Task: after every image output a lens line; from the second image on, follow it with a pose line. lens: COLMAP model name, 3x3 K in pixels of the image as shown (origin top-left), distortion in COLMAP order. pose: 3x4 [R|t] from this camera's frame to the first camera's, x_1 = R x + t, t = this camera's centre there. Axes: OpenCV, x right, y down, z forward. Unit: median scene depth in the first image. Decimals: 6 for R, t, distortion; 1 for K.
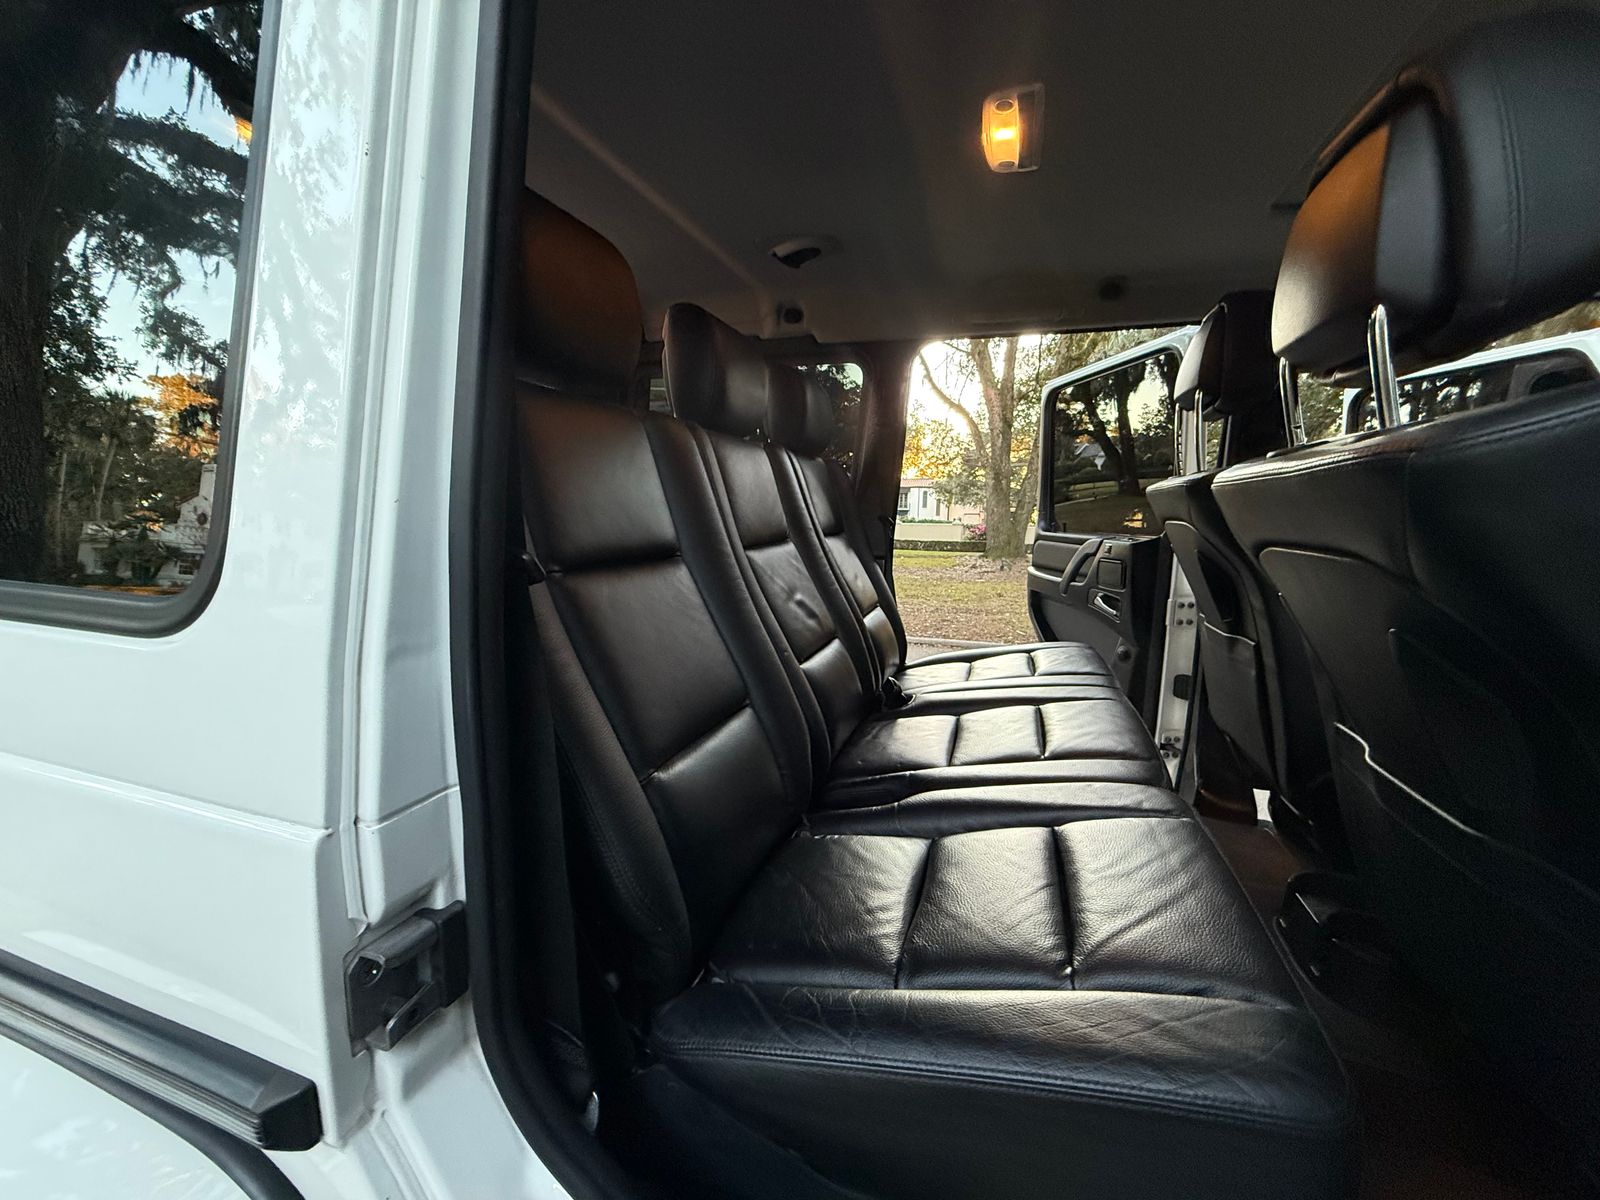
lens RADIAL K [[631.1, 0, 800.1], [0, 631.1, 600.9], [0, 0, 1]] dist [0.003126, 0.000452]
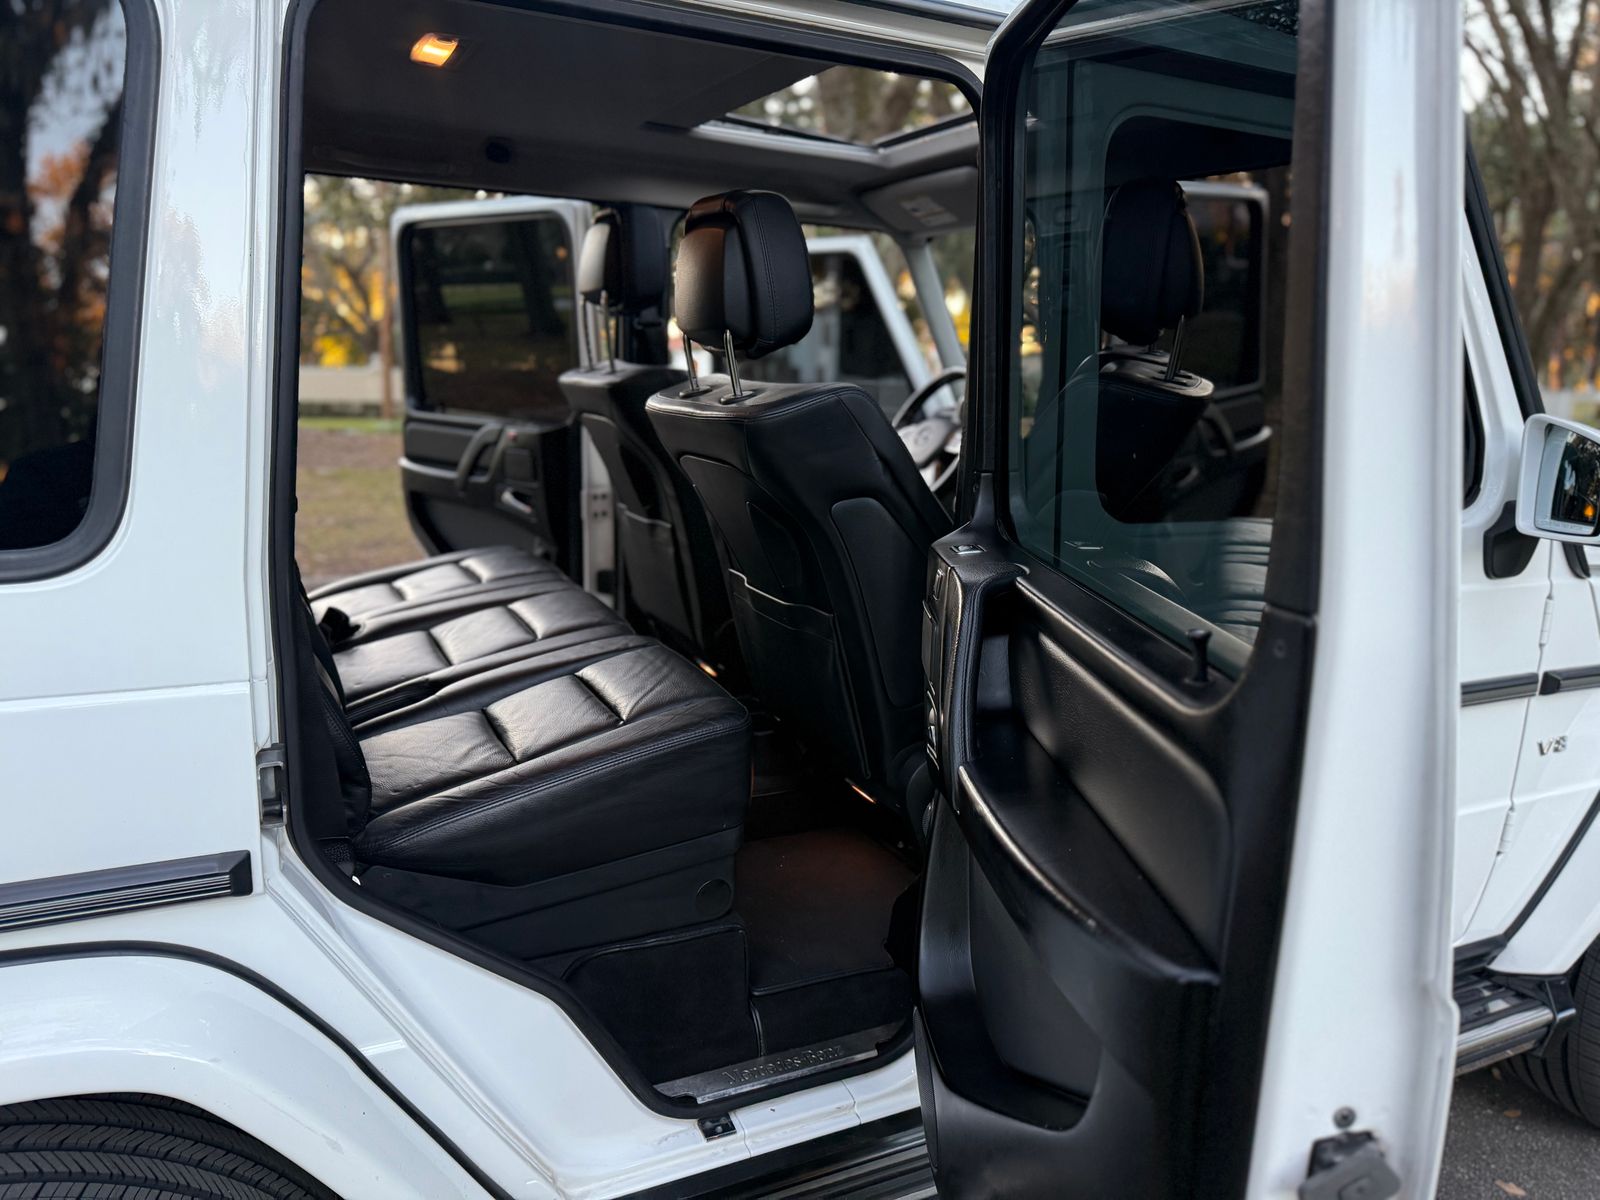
lens RADIAL K [[1096.3, 0, 799.7], [0, 1096.3, 601.0], [0, 0, 1]] dist [0.027772, -0.023764]
pose [[0.707724, -0.138528, 0.692775, -0.396757], [0.075647, 0.989809, 0.120644, -0.015359], [-0.702428, -0.032977, 0.710991, -0.454558]]
